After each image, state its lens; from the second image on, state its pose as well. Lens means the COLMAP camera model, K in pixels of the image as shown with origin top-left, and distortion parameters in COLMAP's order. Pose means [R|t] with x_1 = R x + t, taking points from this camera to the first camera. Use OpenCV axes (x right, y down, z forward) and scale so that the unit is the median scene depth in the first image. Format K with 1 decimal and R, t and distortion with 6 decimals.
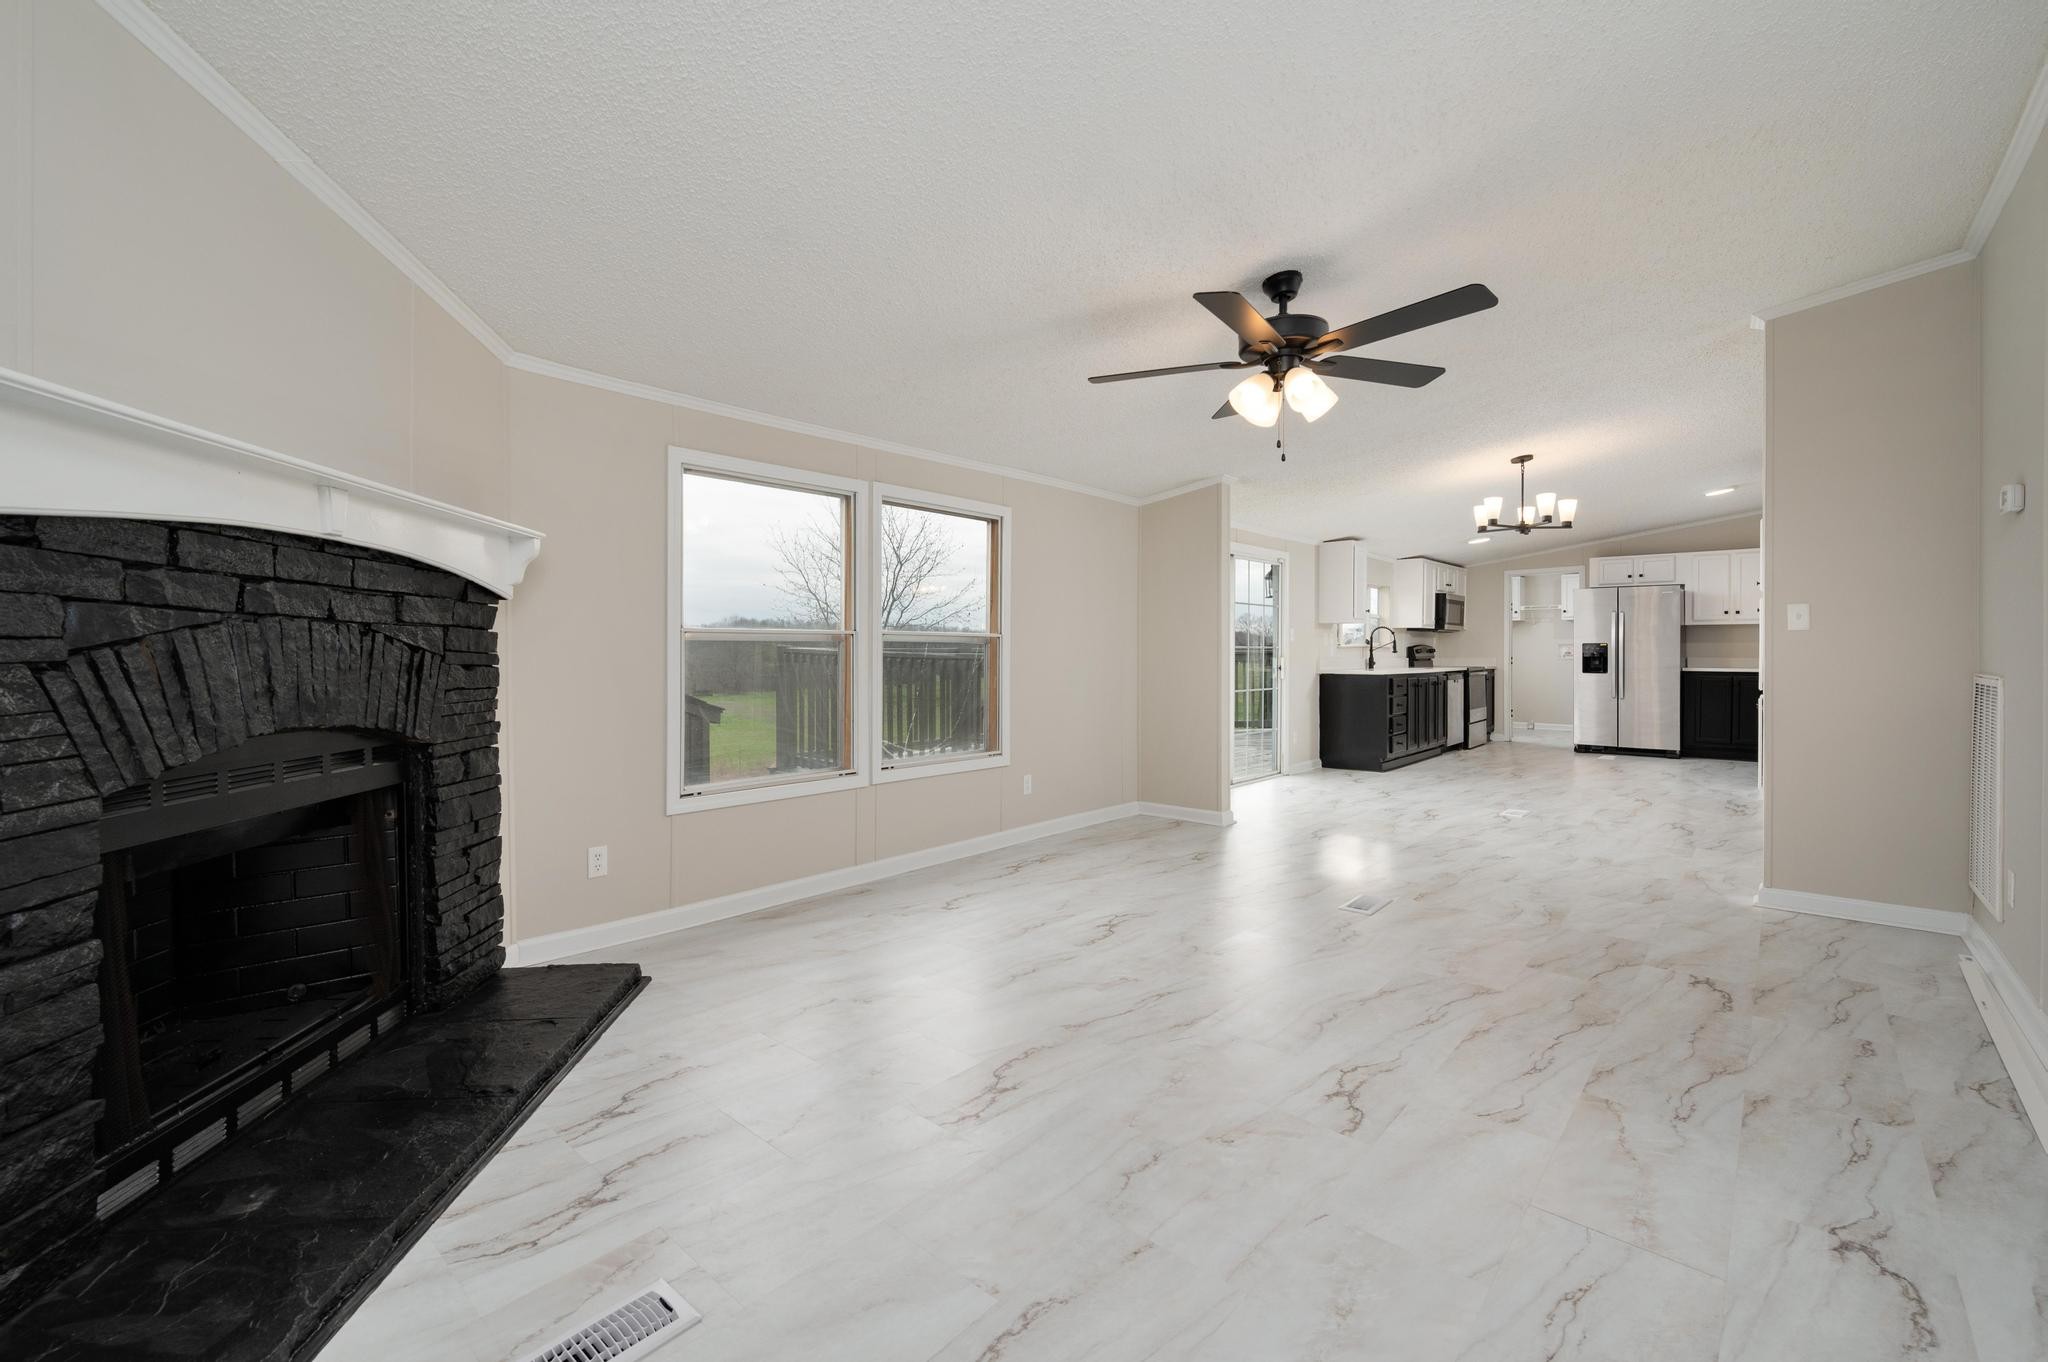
lens RADIAL K [[826.4, 0, 1020.6], [0, 826.4, 667.1], [0, 0, 1]] dist [0.022615, 0.000258]
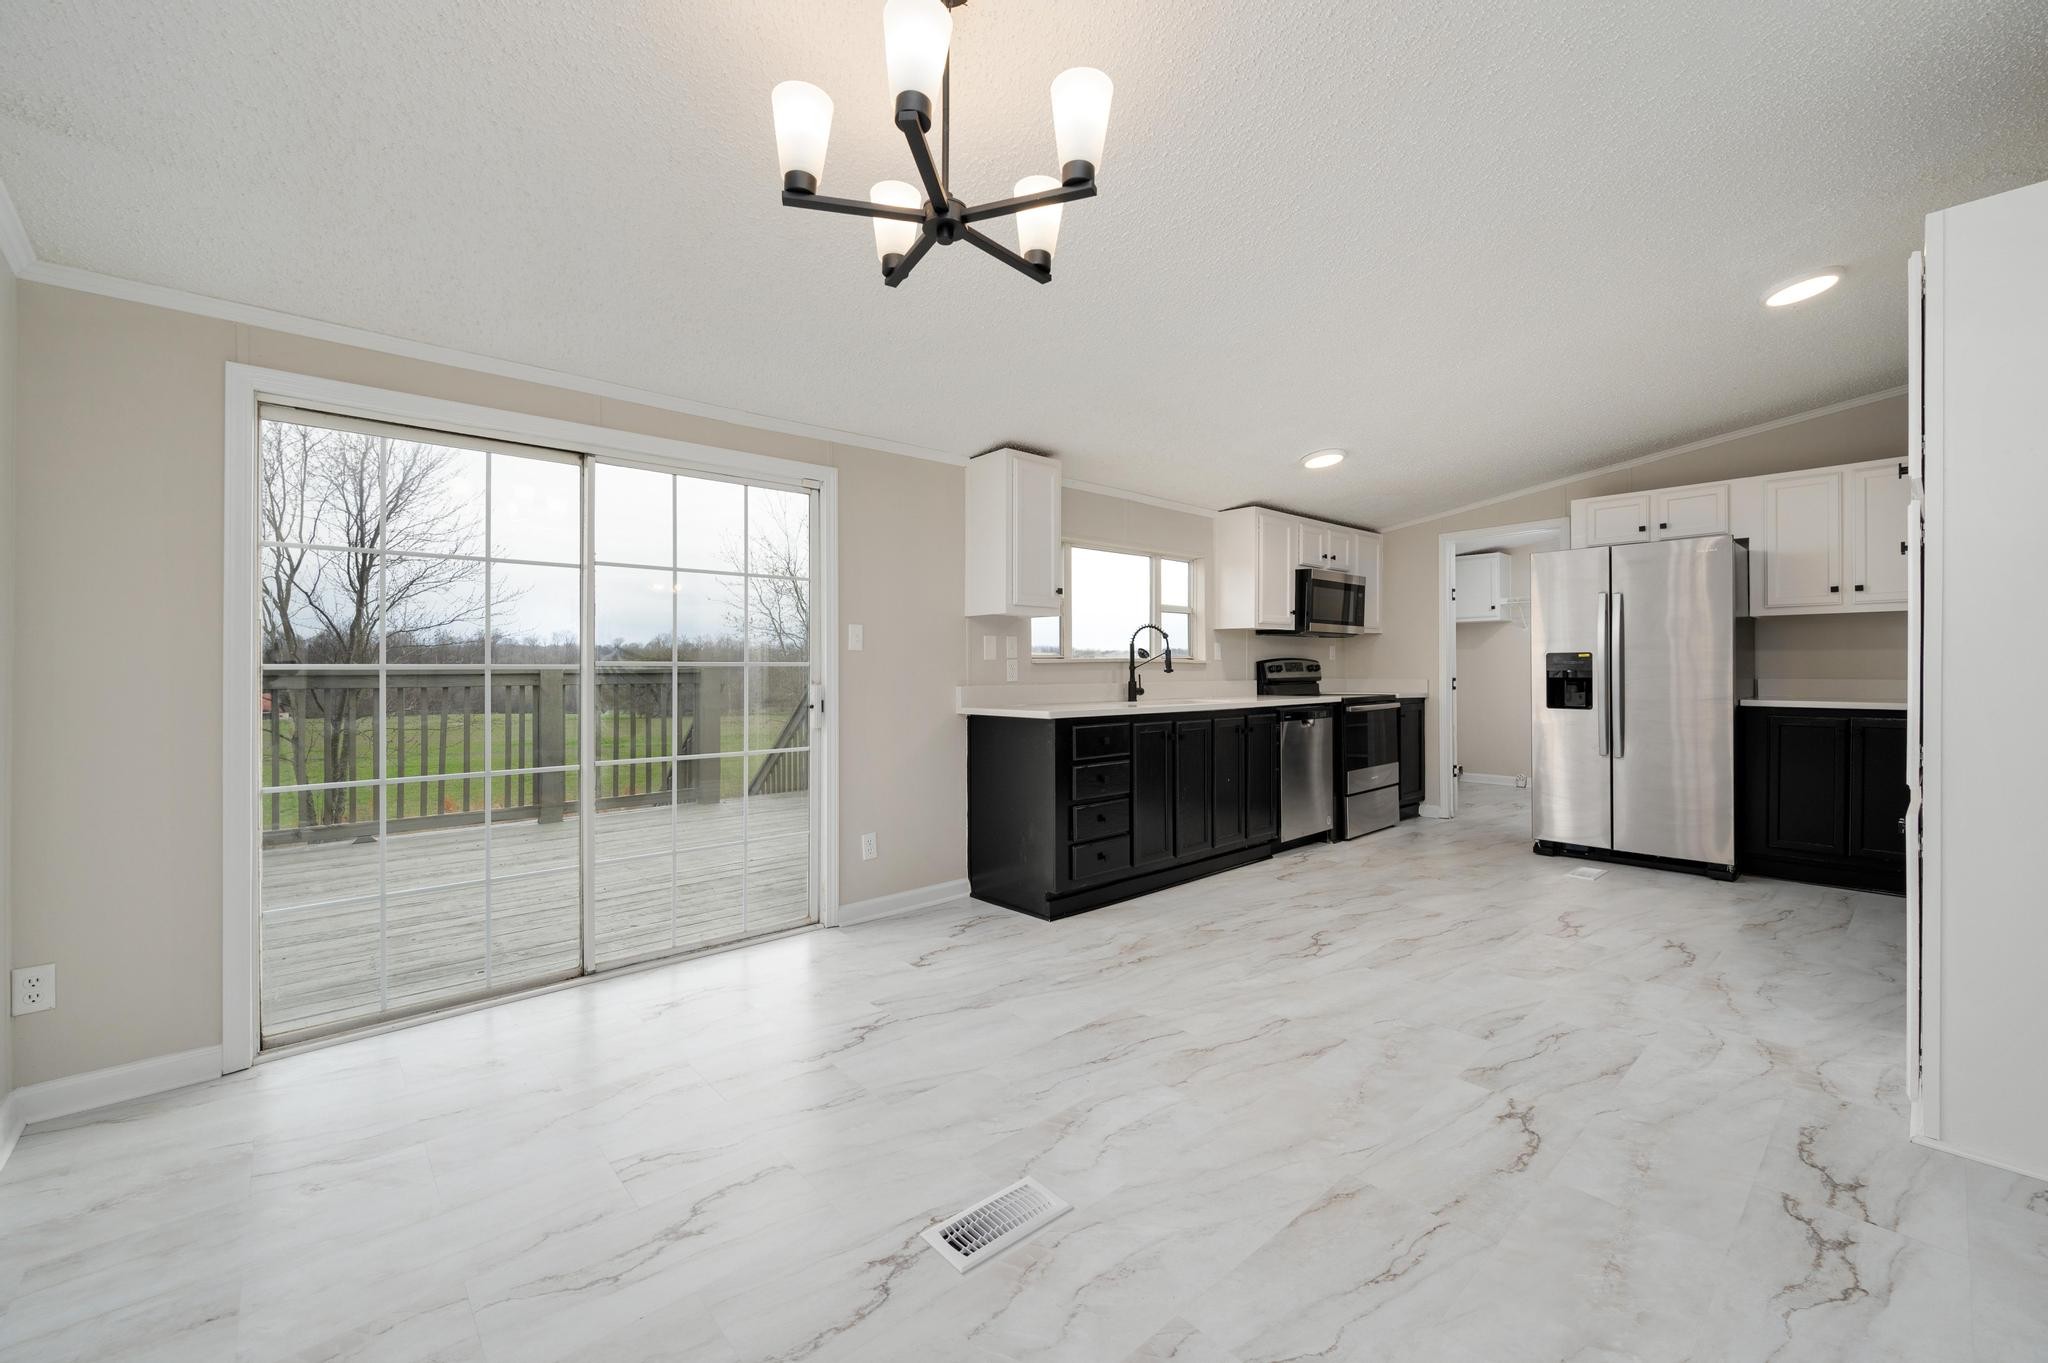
lens RADIAL K [[826.4, 0, 1020.2], [0, 826.4, 673.5], [0, 0, 1]] dist [0.022615, 0.000258]
pose [[0.994331, -0.004795, -0.106216, 0.394965], [0.003334, 0.999897, -0.013937, -0.008816], [0.106272, 0.013504, 0.994245, 0.430220]]
